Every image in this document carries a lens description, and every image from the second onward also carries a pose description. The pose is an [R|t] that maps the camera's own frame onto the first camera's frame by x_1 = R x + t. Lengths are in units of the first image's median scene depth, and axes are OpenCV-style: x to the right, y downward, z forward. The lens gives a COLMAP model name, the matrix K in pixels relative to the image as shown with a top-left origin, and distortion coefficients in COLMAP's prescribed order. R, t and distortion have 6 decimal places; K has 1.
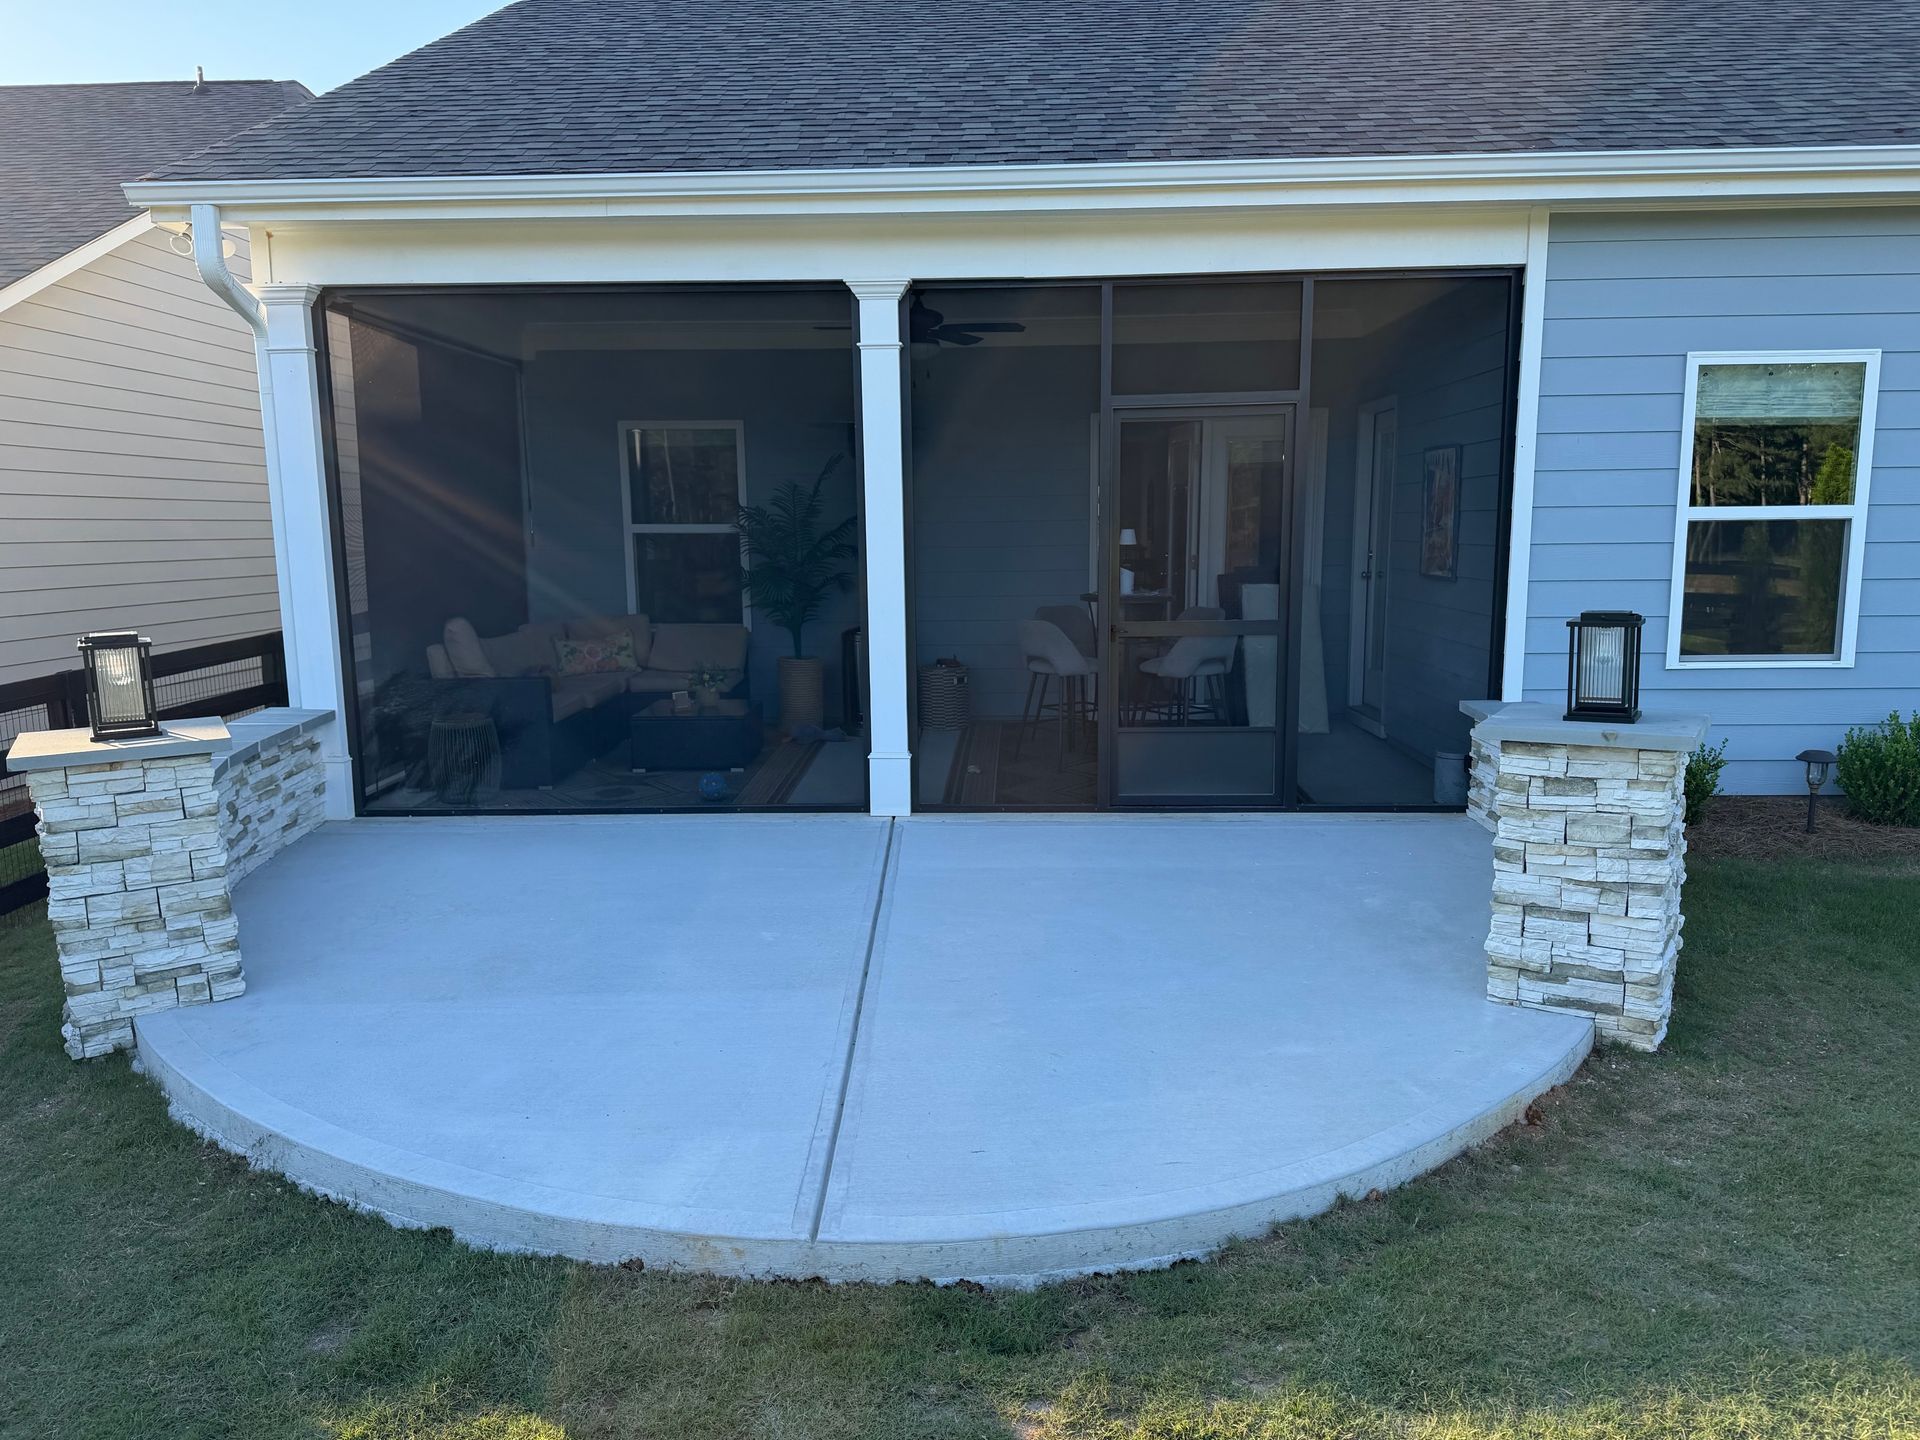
lens RADIAL K [[1333.2, 0, 960.0], [0, 1333.2, 720.0], [0, 0, 1]] dist [0.025522, -0.042288]
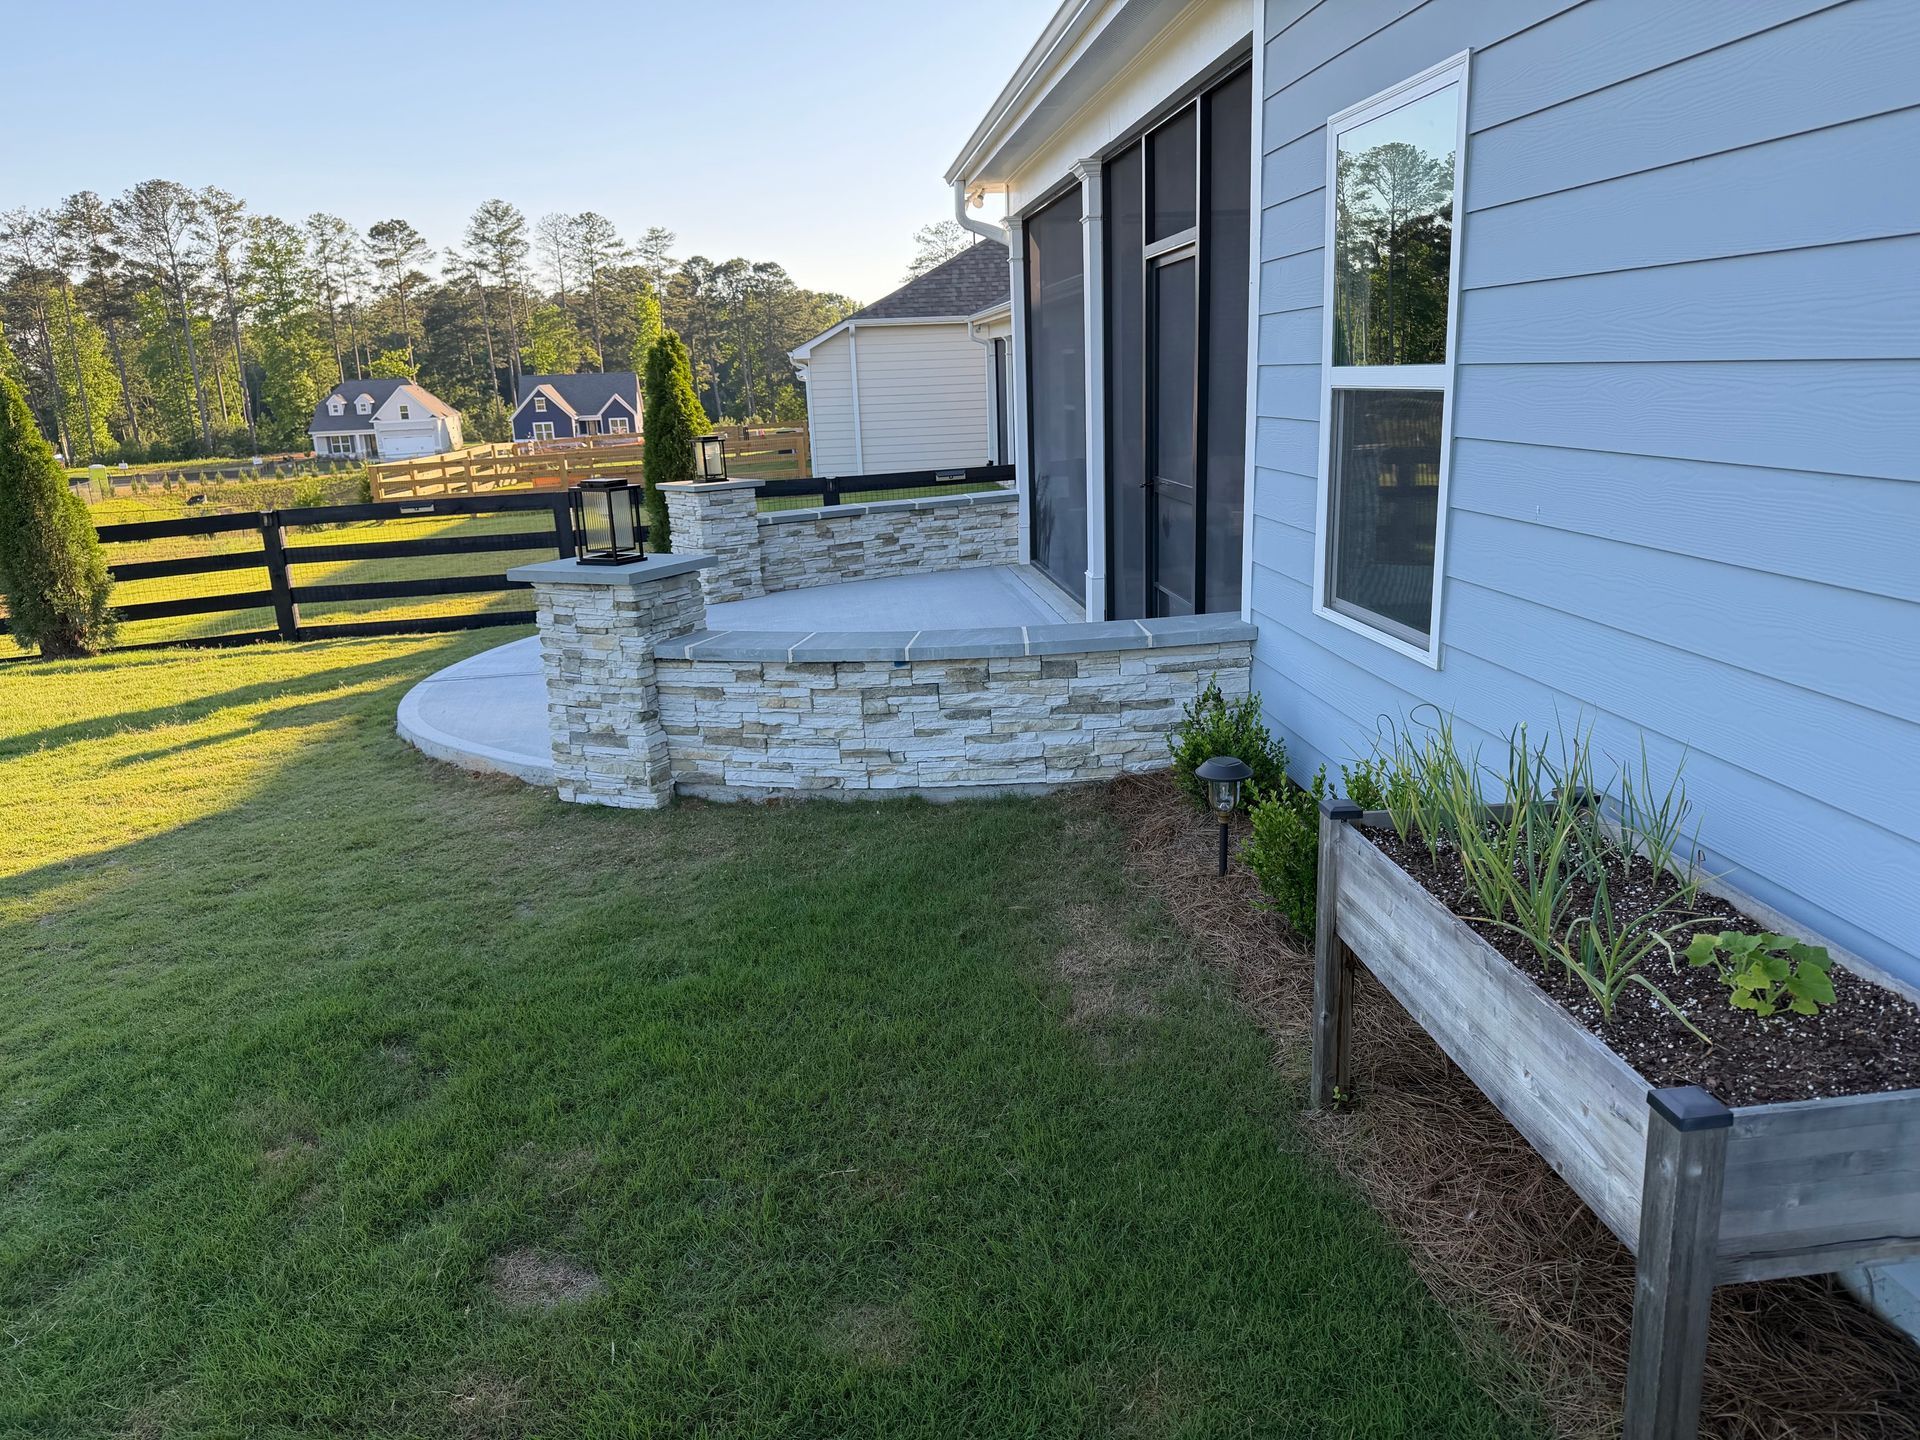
lens RADIAL K [[1333.2, 0, 960.0], [0, 1333.2, 720.0], [0, 0, 1]] dist [0.025522, -0.042288]
pose [[0.140682, 0.255011, -0.956649, 1.178992], [-0.101550, 0.964879, 0.242272, -0.132912], [0.984833, 0.063064, 0.161637, 0.730463]]
